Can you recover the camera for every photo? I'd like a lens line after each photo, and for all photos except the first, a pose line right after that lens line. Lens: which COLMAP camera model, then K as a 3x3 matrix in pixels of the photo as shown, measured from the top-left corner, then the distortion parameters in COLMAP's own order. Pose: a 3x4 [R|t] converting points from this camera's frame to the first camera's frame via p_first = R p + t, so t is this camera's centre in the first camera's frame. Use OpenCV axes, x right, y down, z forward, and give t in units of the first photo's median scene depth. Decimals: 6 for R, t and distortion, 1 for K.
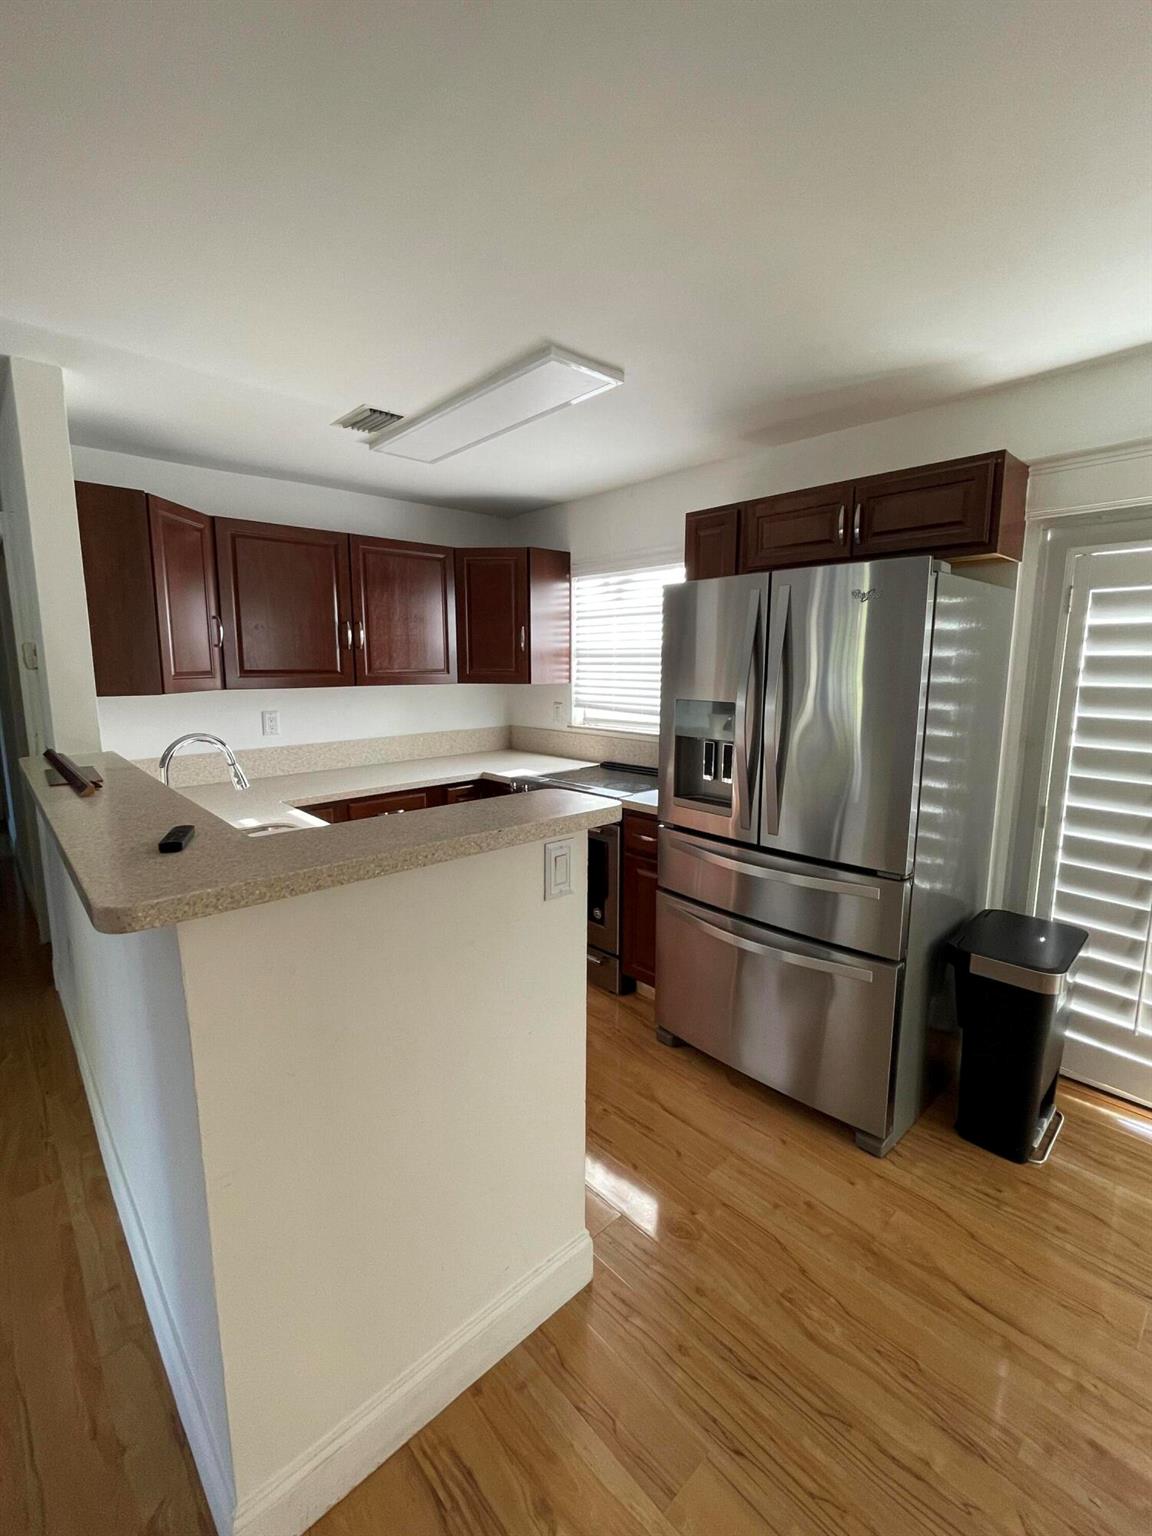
lens RADIAL K [[664.4, 0, 577.1], [0, 664.4, 763.4], [0, 0, 1]] dist [-0.011299, 0.000408]
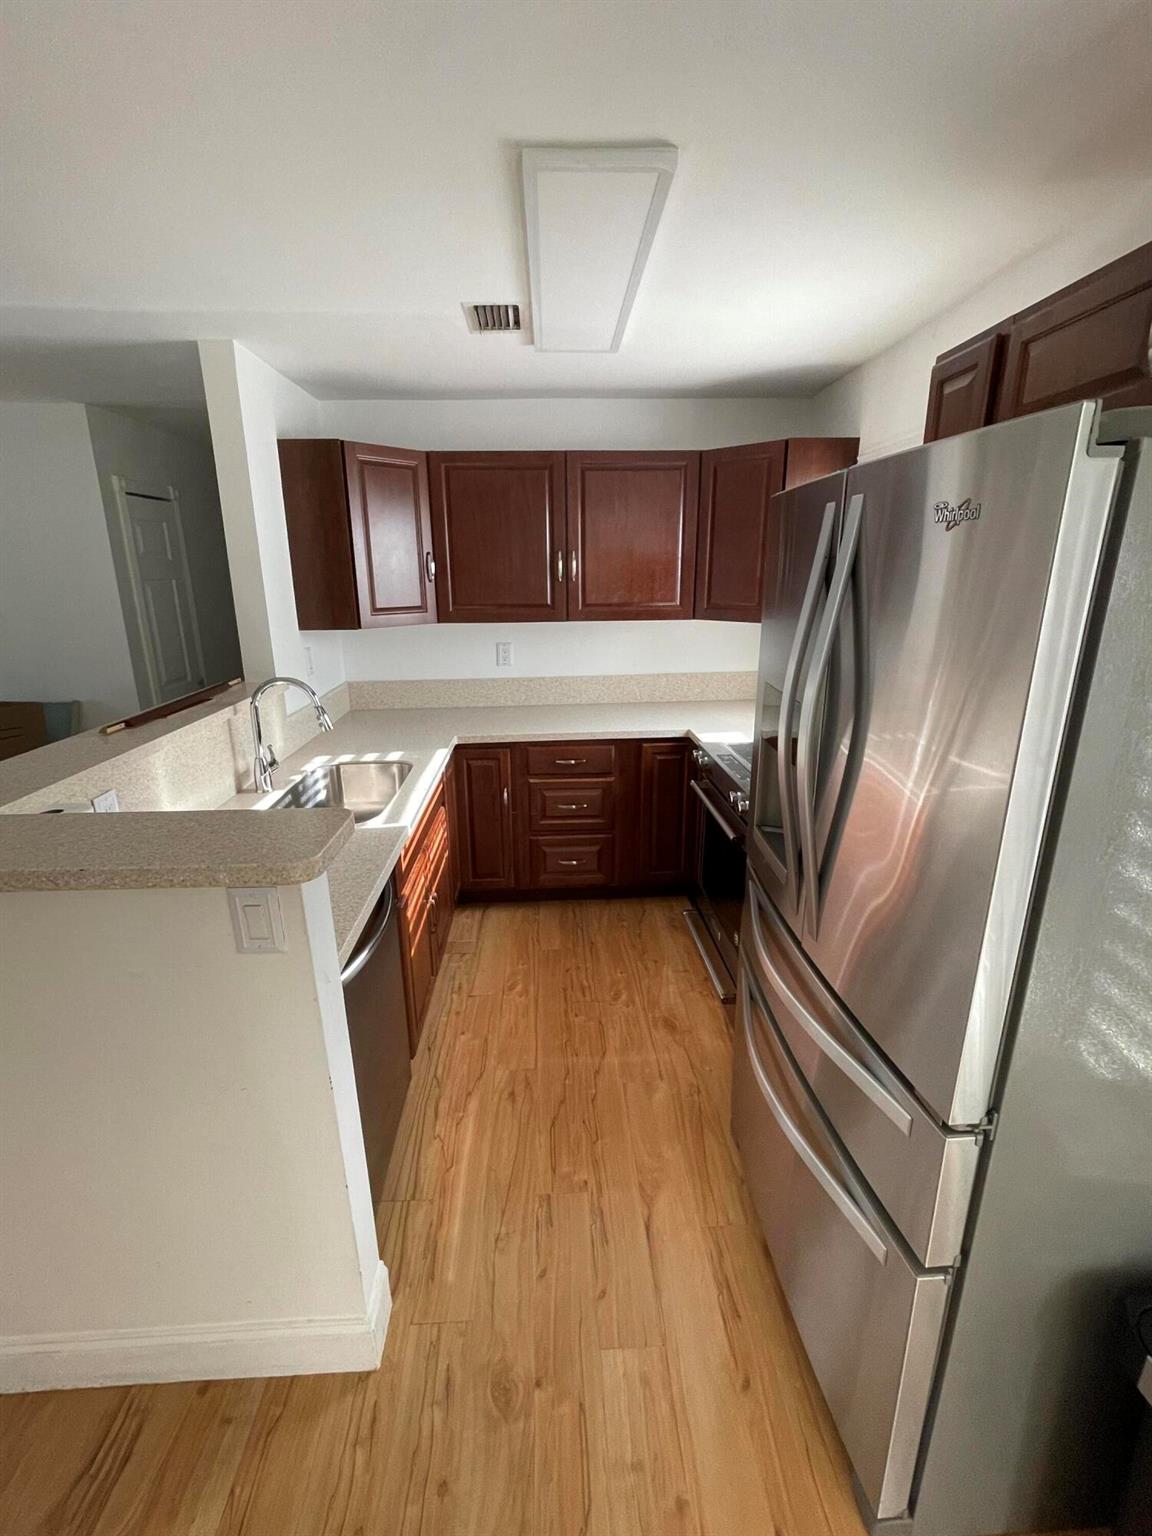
lens RADIAL K [[664.4, 0, 577.6], [0, 664.4, 764.3], [0, 0, 1]] dist [-0.011299, 0.000408]
pose [[0.766635, 0.175230, -0.617709, 0.419609], [-0.088870, 0.981738, 0.168201, -0.109645], [0.635903, -0.074053, 0.768208, 0.385660]]
